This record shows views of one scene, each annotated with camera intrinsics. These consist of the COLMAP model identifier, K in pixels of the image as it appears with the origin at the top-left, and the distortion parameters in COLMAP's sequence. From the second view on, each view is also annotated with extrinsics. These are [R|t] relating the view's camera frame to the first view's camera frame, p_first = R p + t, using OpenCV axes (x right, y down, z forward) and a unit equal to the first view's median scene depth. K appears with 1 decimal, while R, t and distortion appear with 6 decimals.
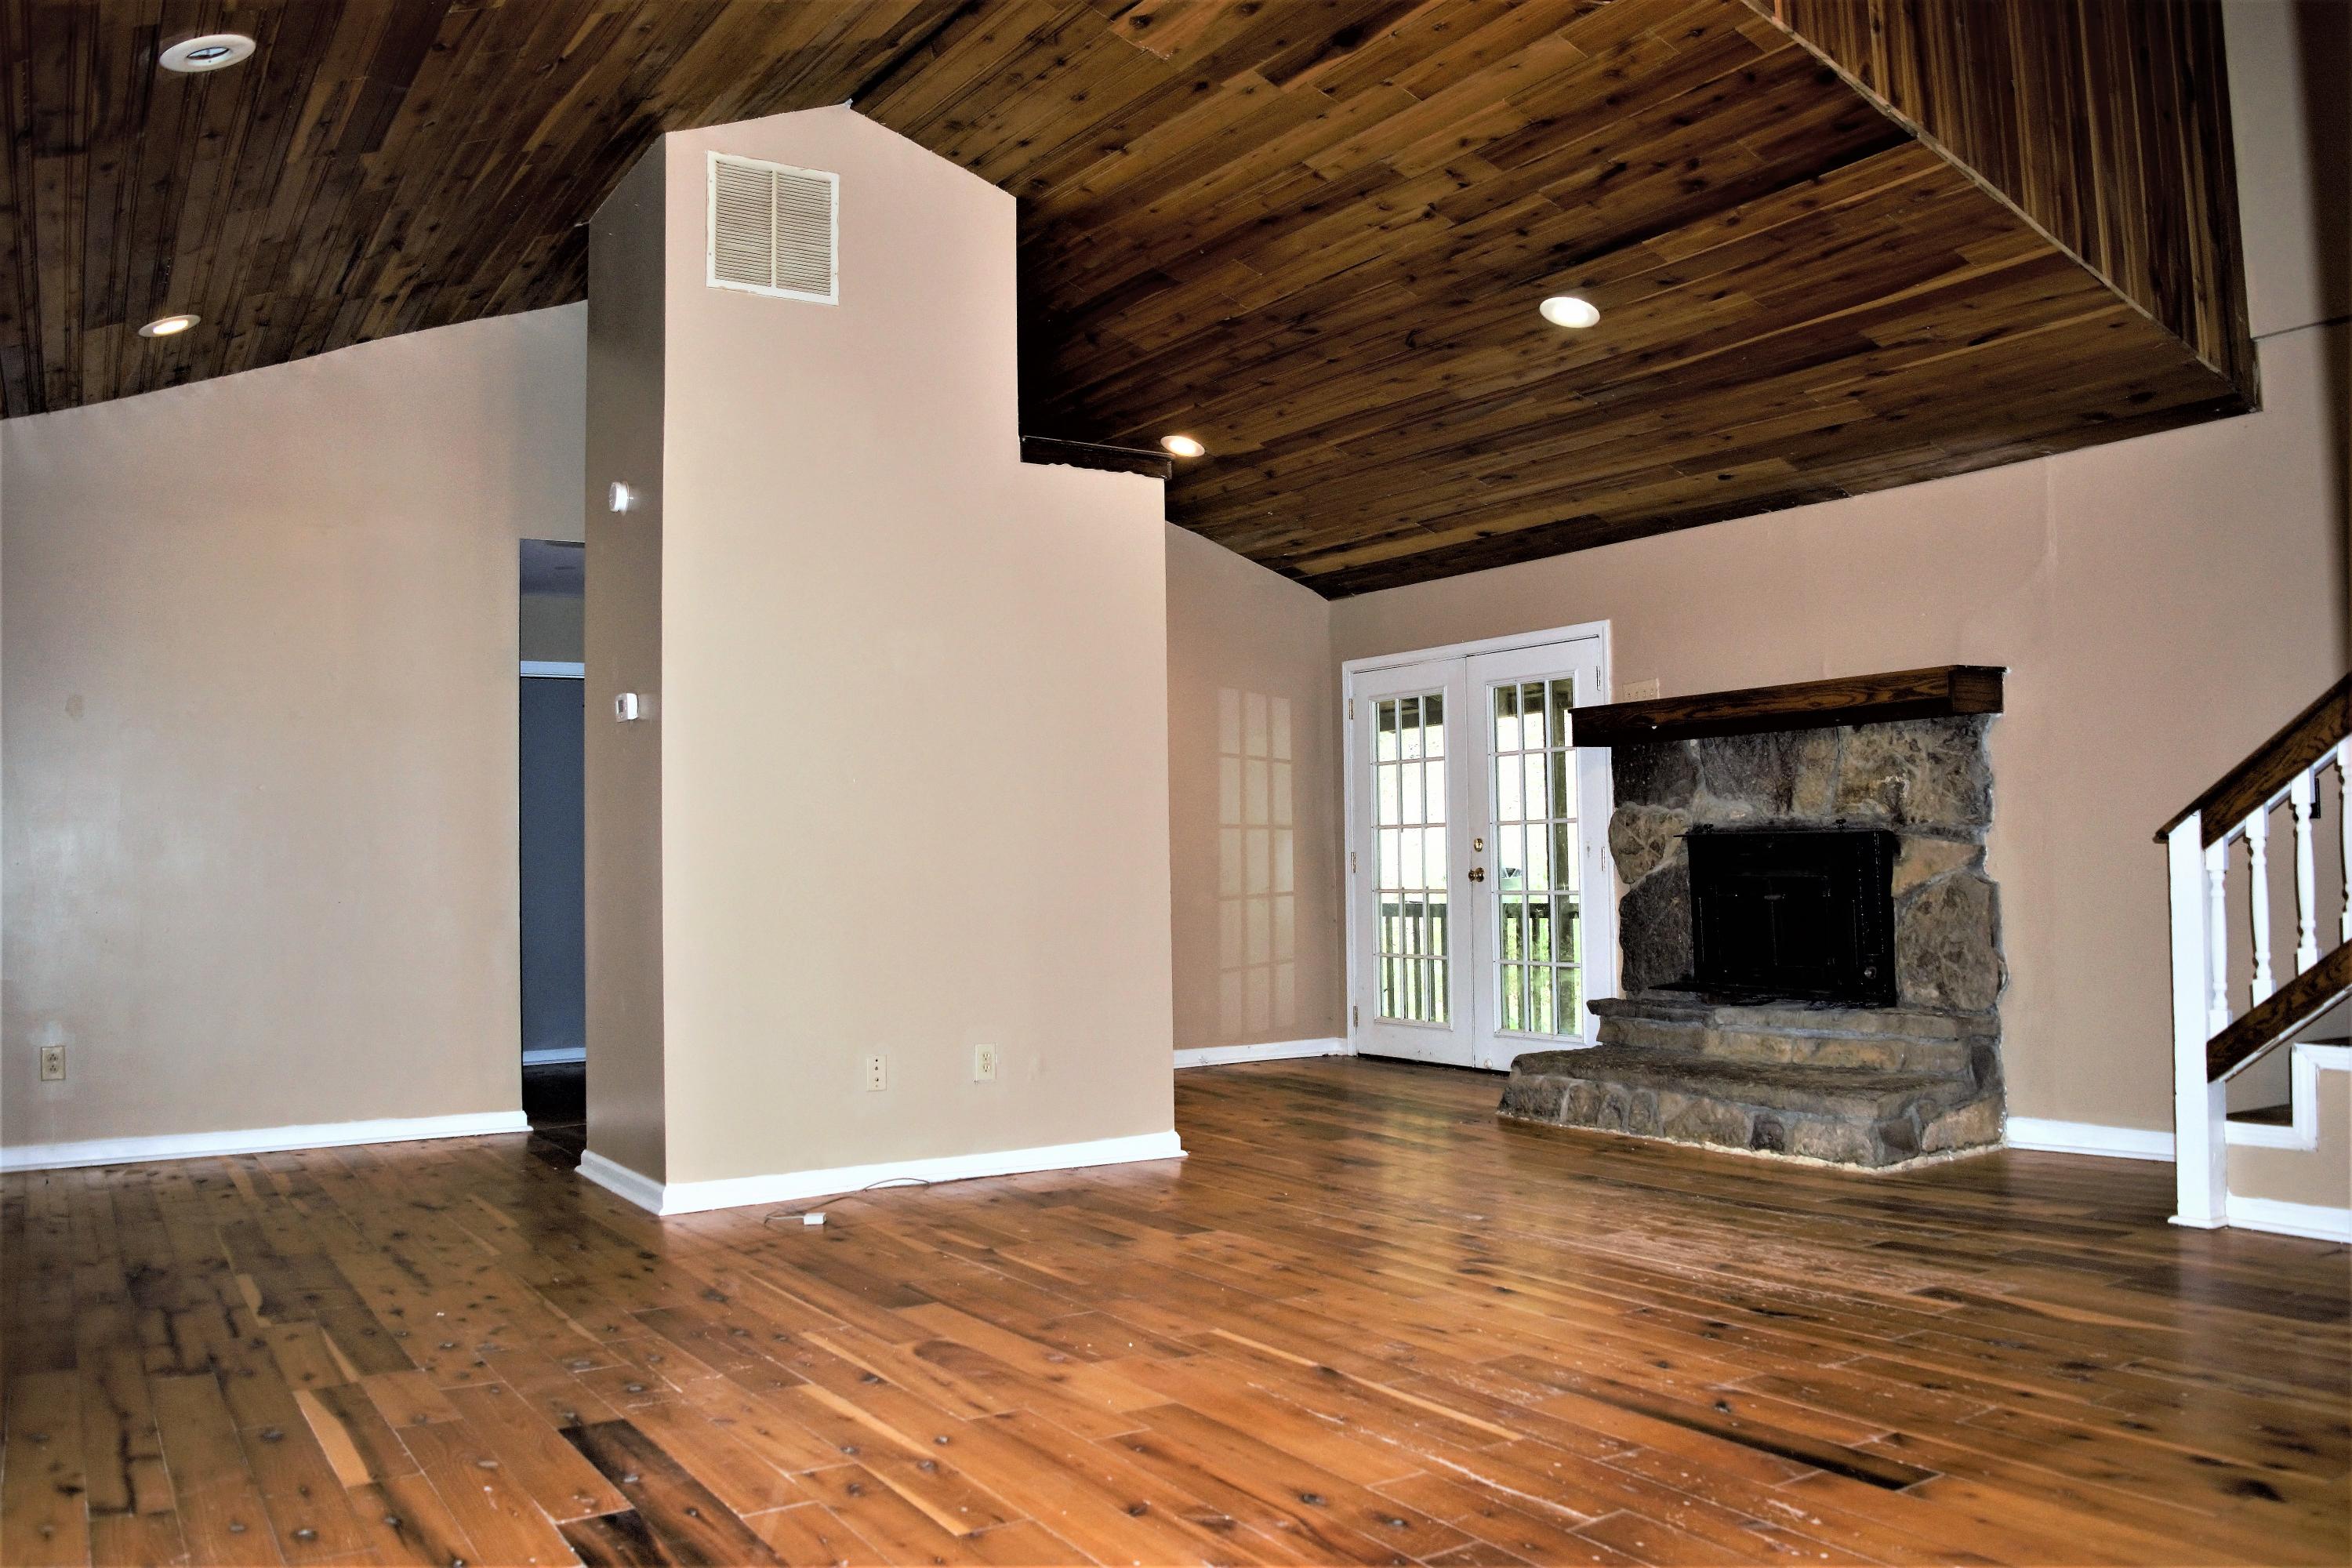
lens RADIAL K [[1849.1, 0, 1176.0], [0, 1849.1, 784.0], [0, 0, 1]] dist [-0.089756, 0.011793]
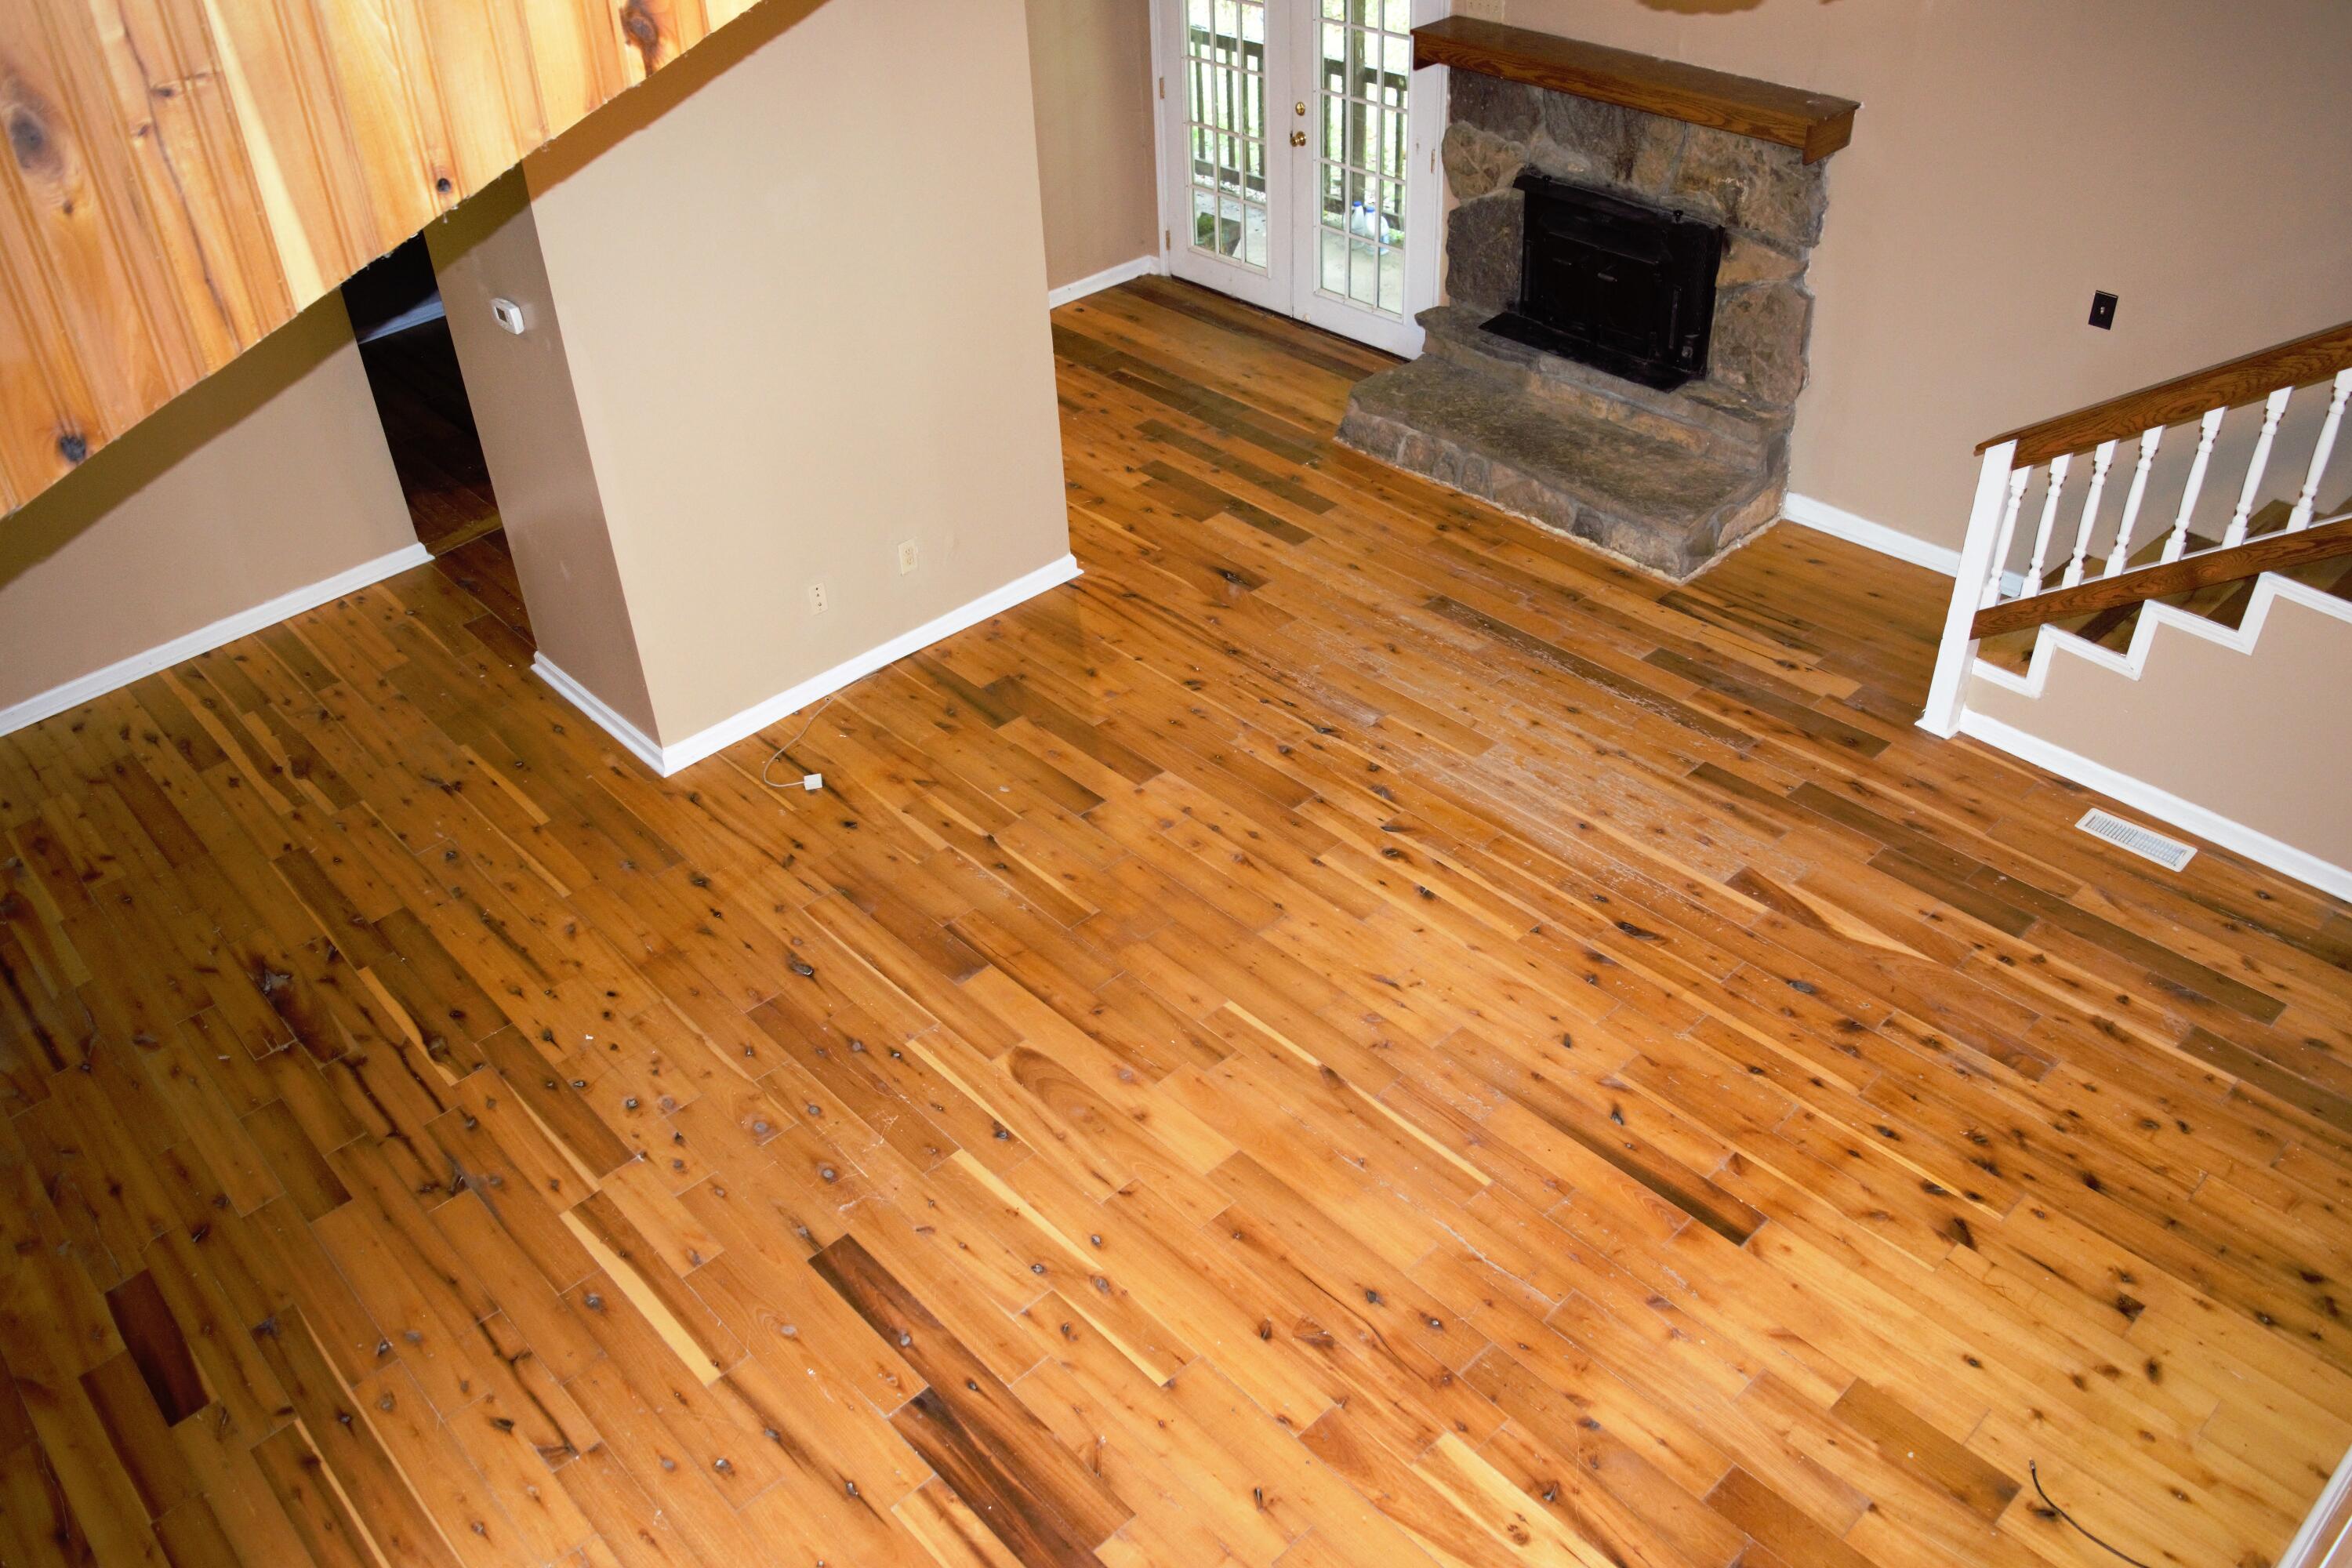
lens RADIAL K [[1849.1, 0, 1176.0], [0, 1849.1, 784.0], [0, 0, 1]] dist [-0.089756, 0.011793]
pose [[0.982842, -0.127940, 0.132868, -0.103728], [0.017186, 0.780723, 0.624640, -0.396070], [-0.183650, -0.611639, 0.769526, 0.051528]]
